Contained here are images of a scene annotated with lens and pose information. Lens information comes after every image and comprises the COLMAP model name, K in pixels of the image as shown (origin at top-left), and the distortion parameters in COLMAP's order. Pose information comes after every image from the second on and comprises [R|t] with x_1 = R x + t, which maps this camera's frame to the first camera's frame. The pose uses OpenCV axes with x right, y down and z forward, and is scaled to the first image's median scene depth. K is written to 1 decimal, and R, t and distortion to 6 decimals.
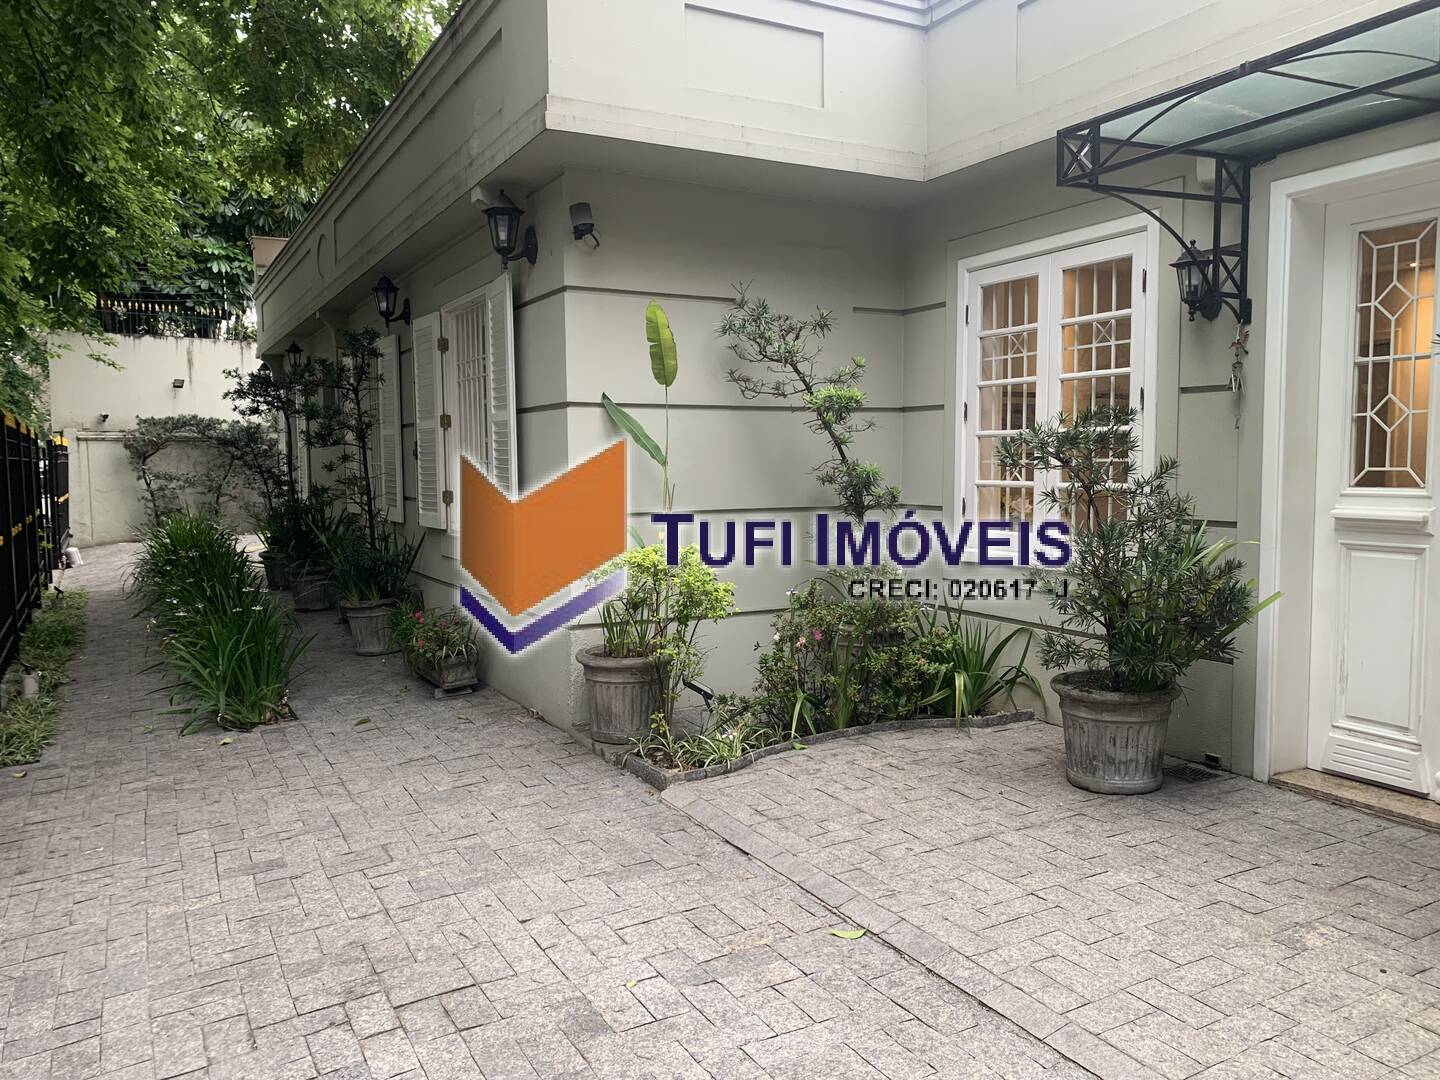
lens RADIAL K [[1127.5, 0, 725.6], [0, 1127.5, 542.0], [0, 0, 1]] dist [0.041854, -0.034909]
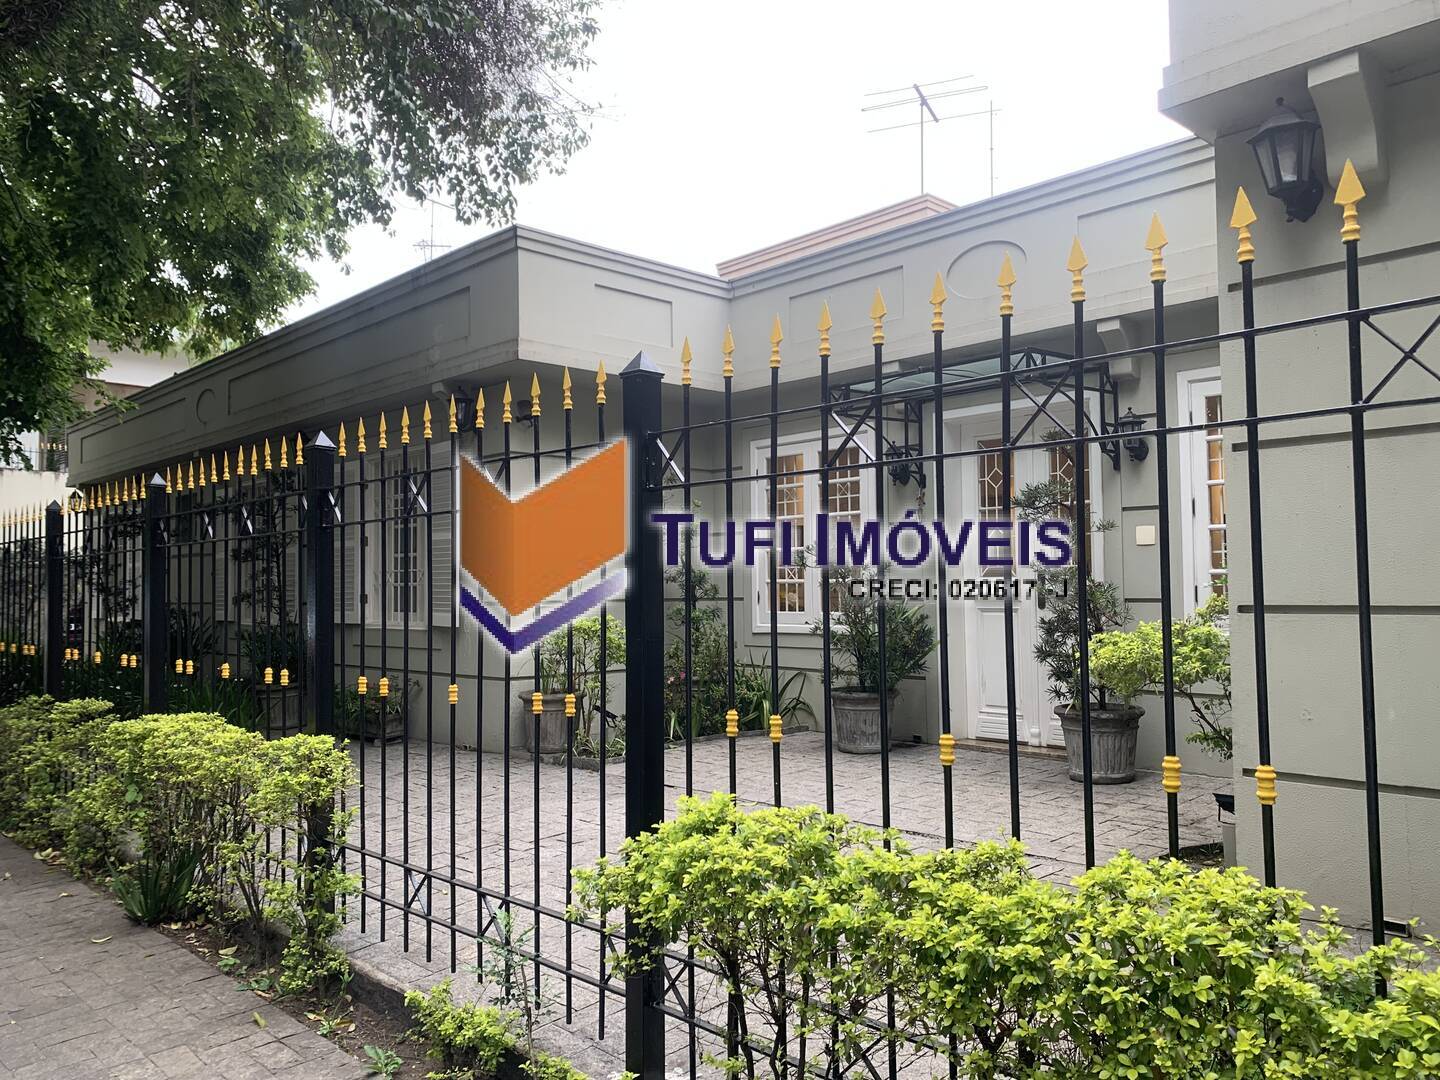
lens RADIAL K [[1127.5, 0, 713.6], [0, 1127.5, 537.7], [0, 0, 1]] dist [0.041854, -0.034909]
pose [[0.967627, 0.011843, 0.252105, -0.253721], [0.019390, 0.992458, -0.121046, 0.077844], [-0.251637, 0.122015, 0.960100, -0.504842]]
